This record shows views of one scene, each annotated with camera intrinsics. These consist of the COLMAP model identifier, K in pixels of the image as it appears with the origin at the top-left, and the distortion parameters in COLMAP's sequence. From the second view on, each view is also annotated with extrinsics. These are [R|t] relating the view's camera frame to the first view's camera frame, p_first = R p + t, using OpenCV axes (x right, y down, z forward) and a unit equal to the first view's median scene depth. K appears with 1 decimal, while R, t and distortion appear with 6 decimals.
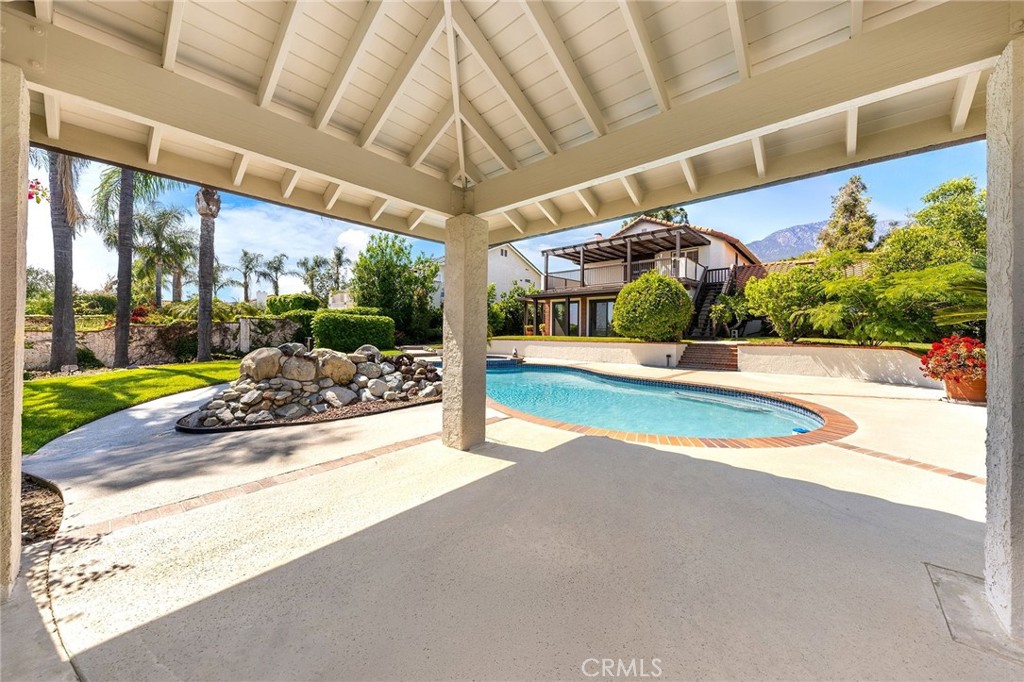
lens RADIAL K [[365.6, 0, 468.1], [0, 365.6, 330.0], [0, 0, 1]] dist [-0.001821, -0.000298]
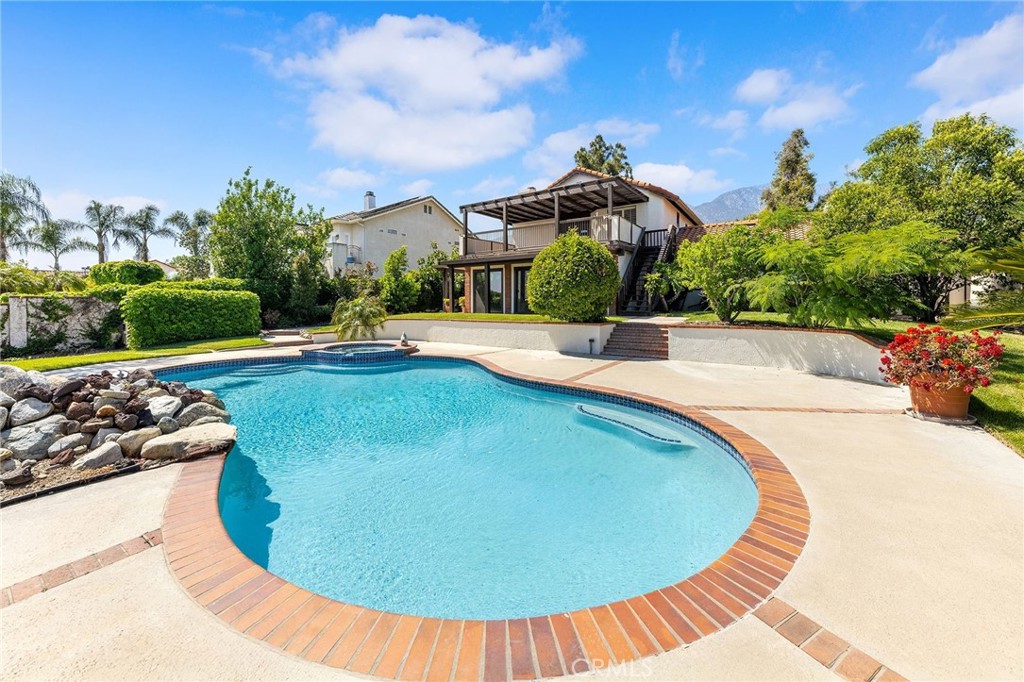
lens RADIAL K [[389.9, 0, 498.0], [0, 389.9, 305.6], [0, 0, 1]] dist [0.000316, -0.000037]
pose [[0.986020, -0.022244, 0.165138, 0.161328], [0.018190, 0.999496, 0.026023, -0.021997], [-0.165634, -0.022655, 0.985927, 0.158111]]
